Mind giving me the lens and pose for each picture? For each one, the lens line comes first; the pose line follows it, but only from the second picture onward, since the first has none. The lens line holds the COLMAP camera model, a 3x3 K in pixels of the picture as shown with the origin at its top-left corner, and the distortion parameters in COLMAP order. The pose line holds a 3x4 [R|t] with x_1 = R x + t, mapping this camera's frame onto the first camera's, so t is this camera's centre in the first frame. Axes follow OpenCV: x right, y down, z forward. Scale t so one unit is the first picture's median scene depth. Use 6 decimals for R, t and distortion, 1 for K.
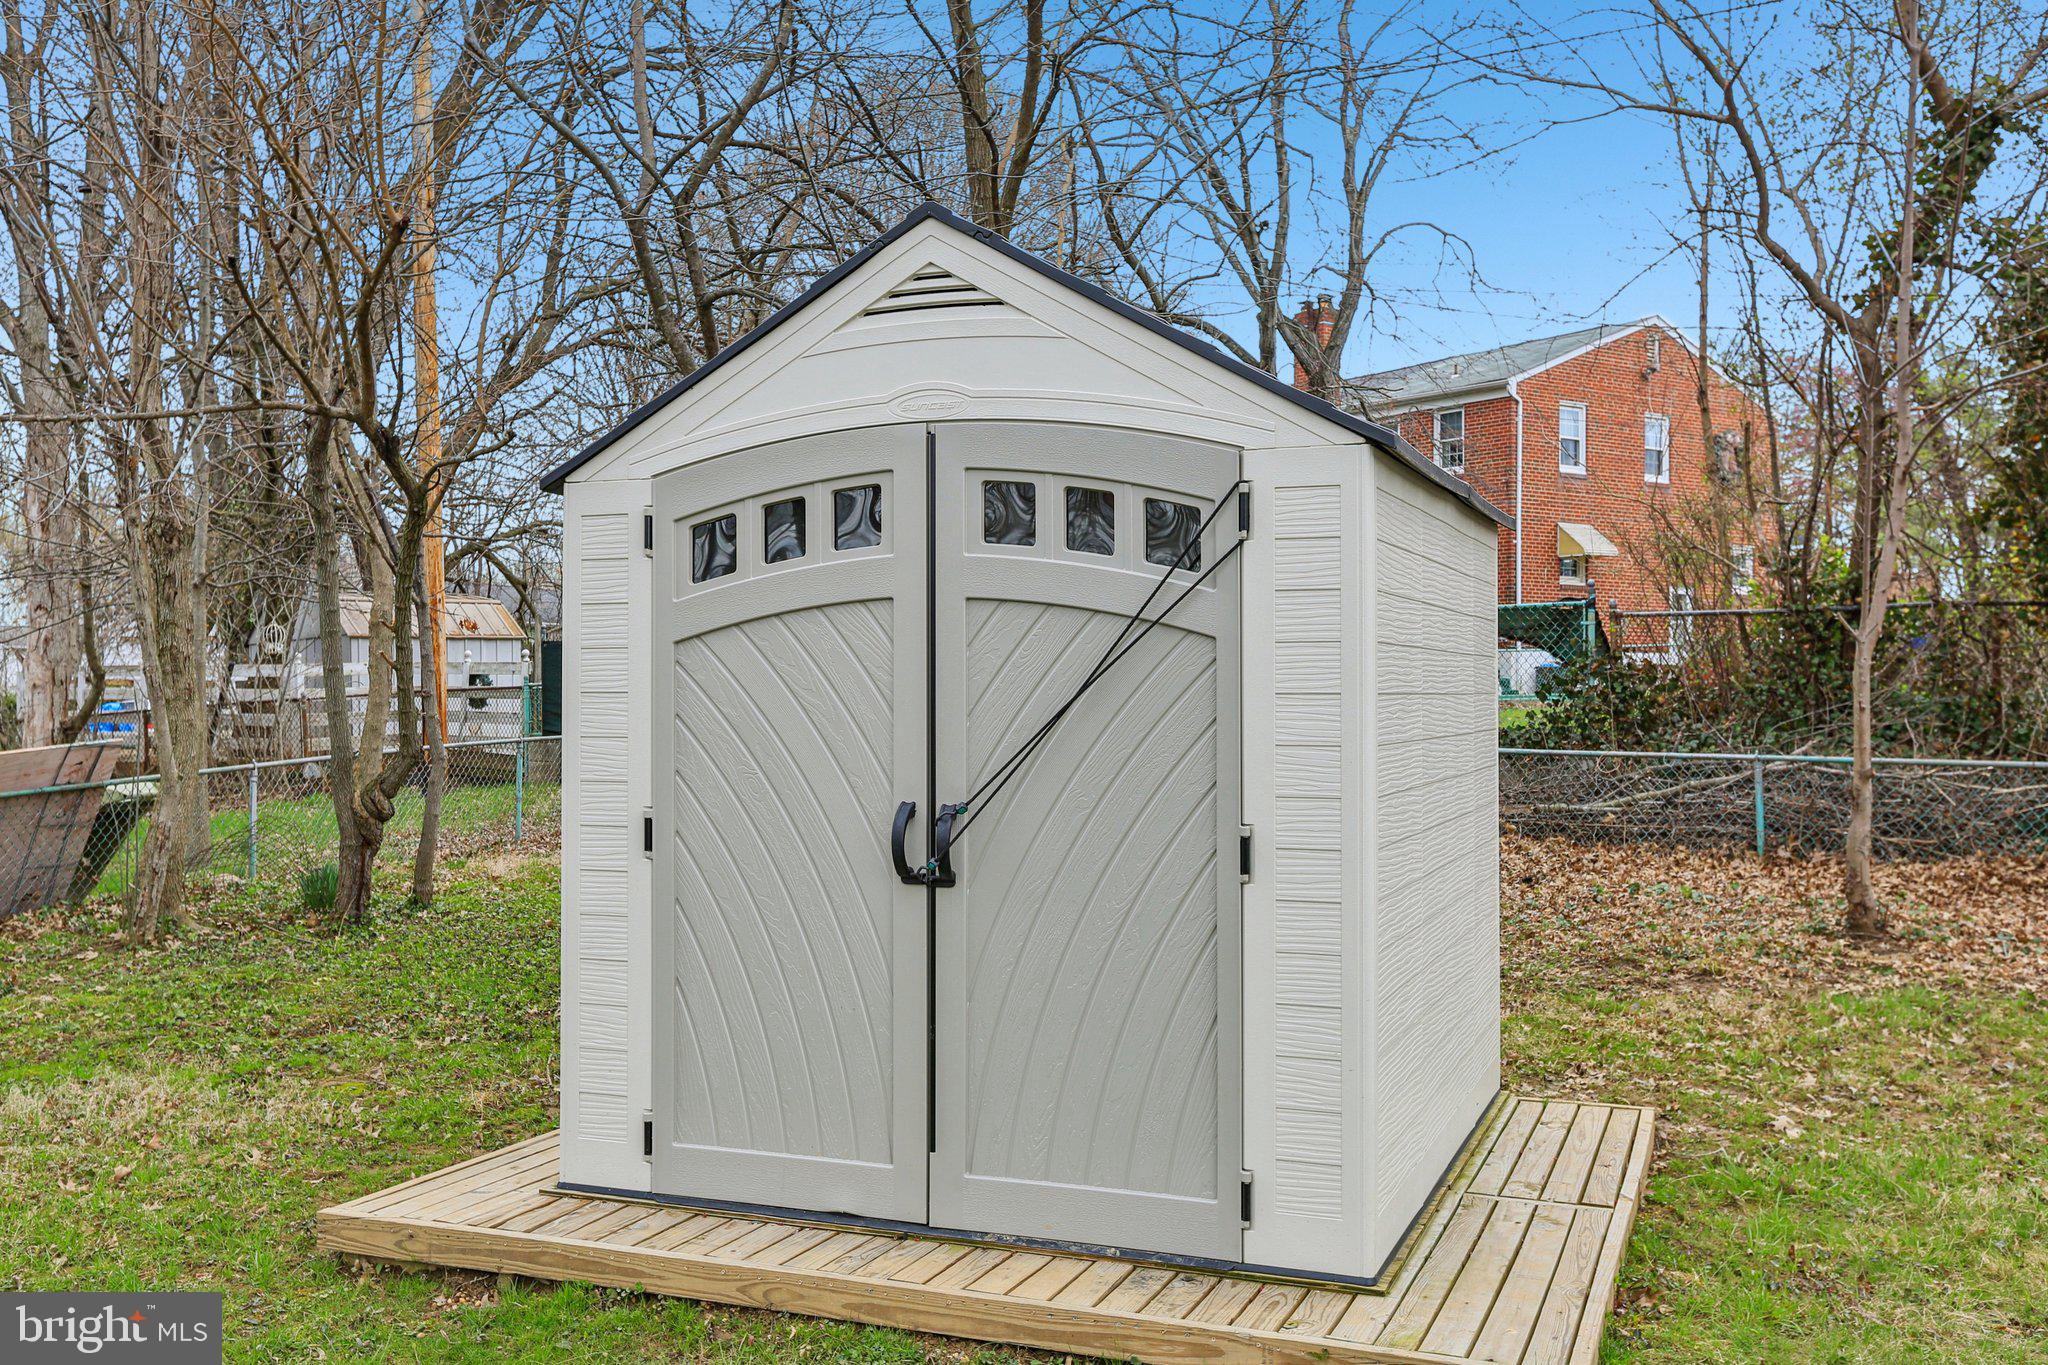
lens RADIAL K [[1857.4, 0, 1024.0], [0, 1857.4, 682.5], [0, 0, 1]] dist [-0.001330, -0.000141]
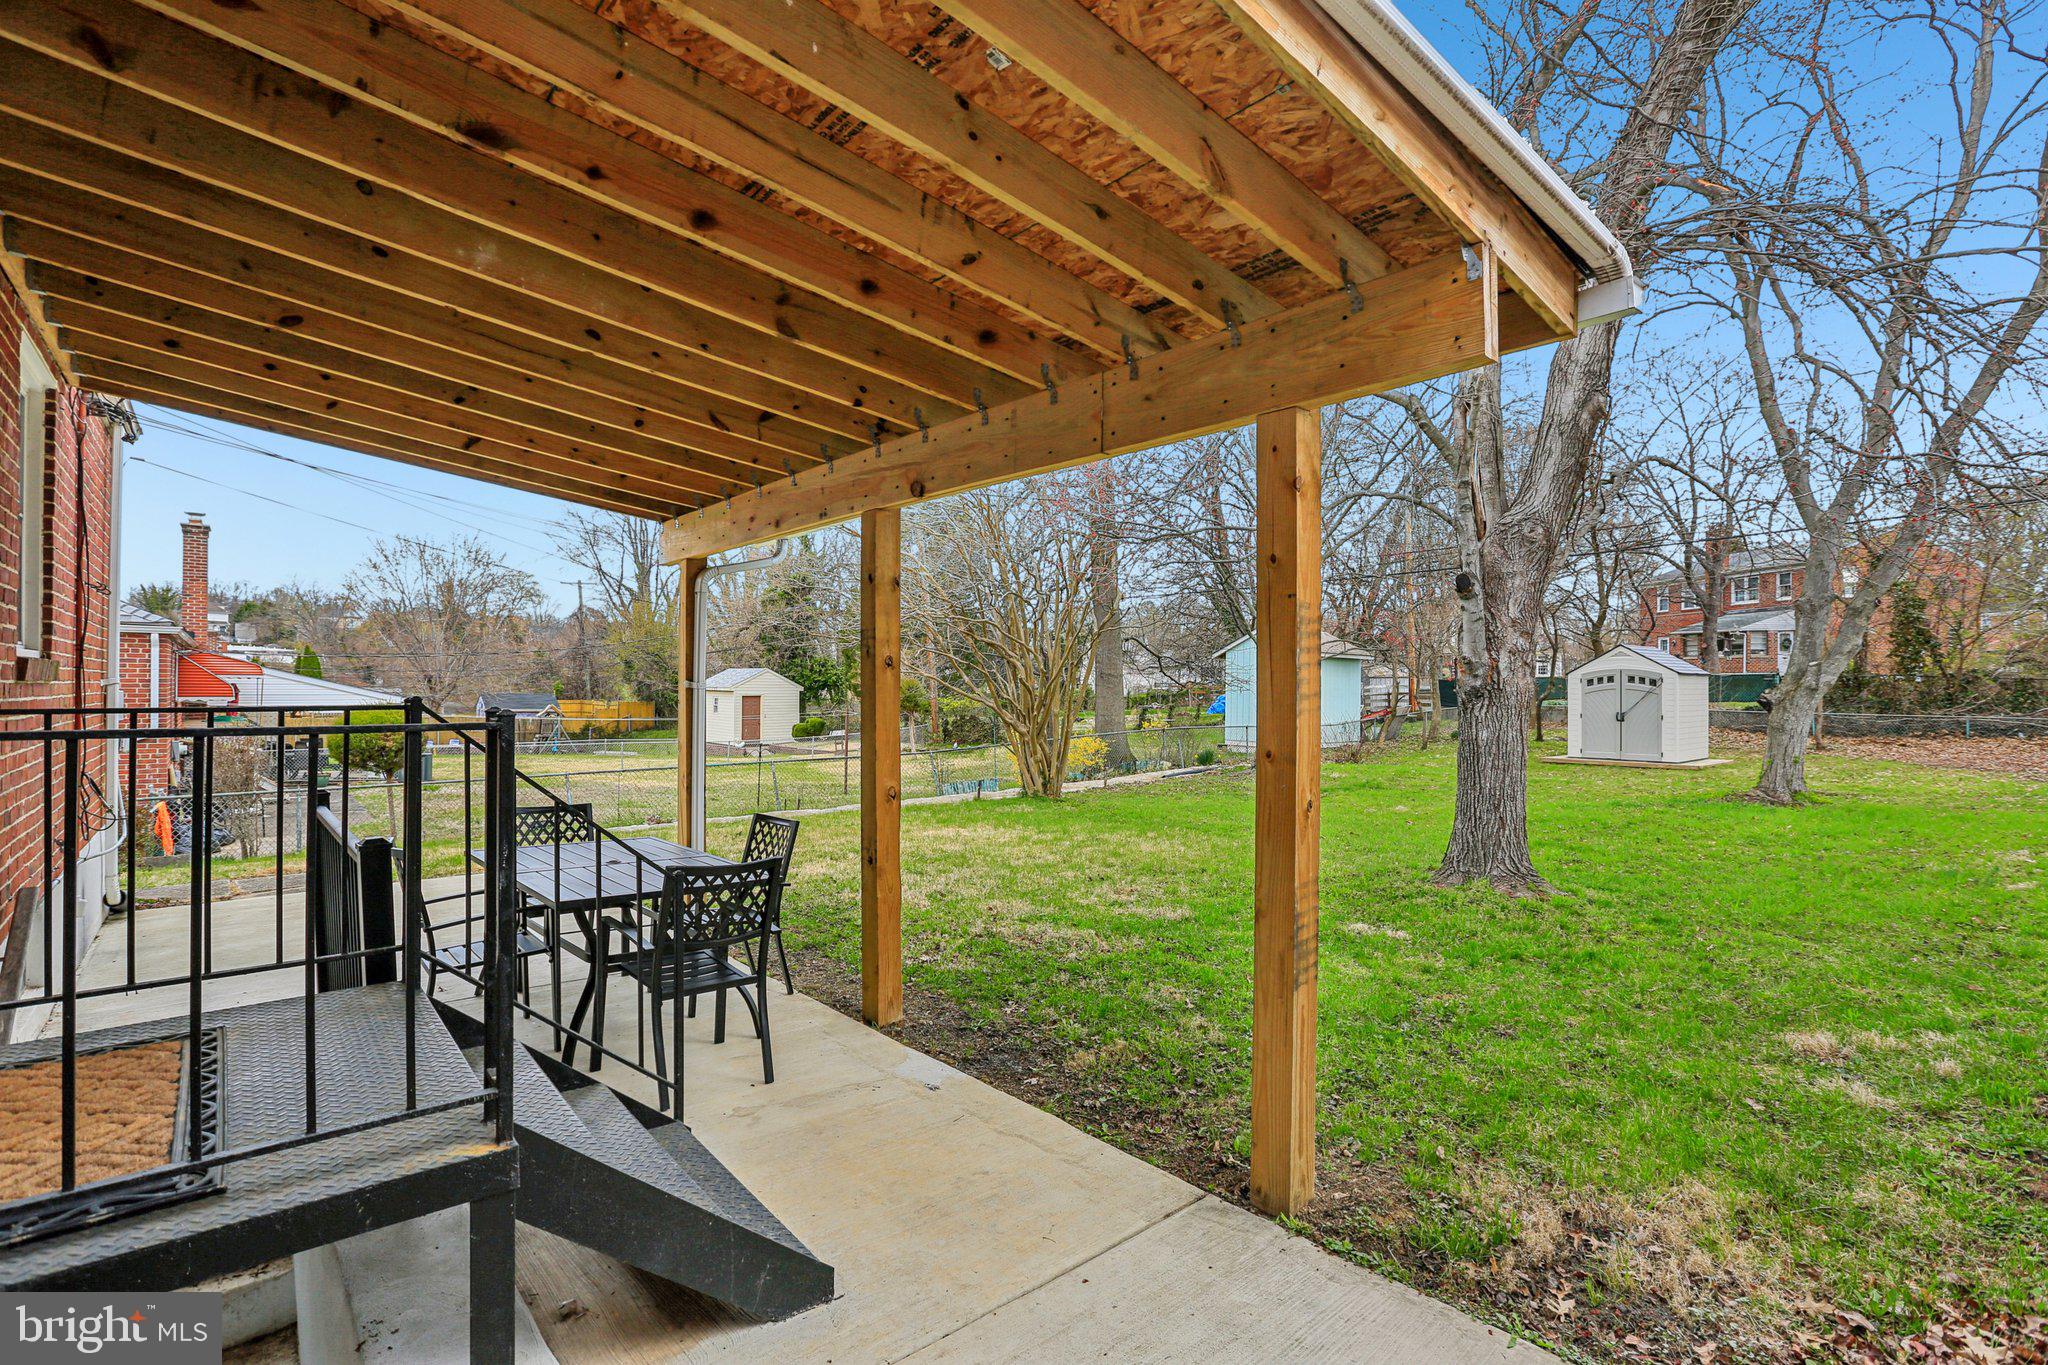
lens RADIAL K [[951.9, 0, 1024.0], [0, 951.9, 682.5], [0, 0, 1]] dist [-0.051104, 0.021632]
pose [[0.876144, -0.001916, -0.482046, -0.391263], [0.000926, 0.999997, -0.002293, -0.068334], [0.482049, 0.001562, 0.876143, -4.253965]]
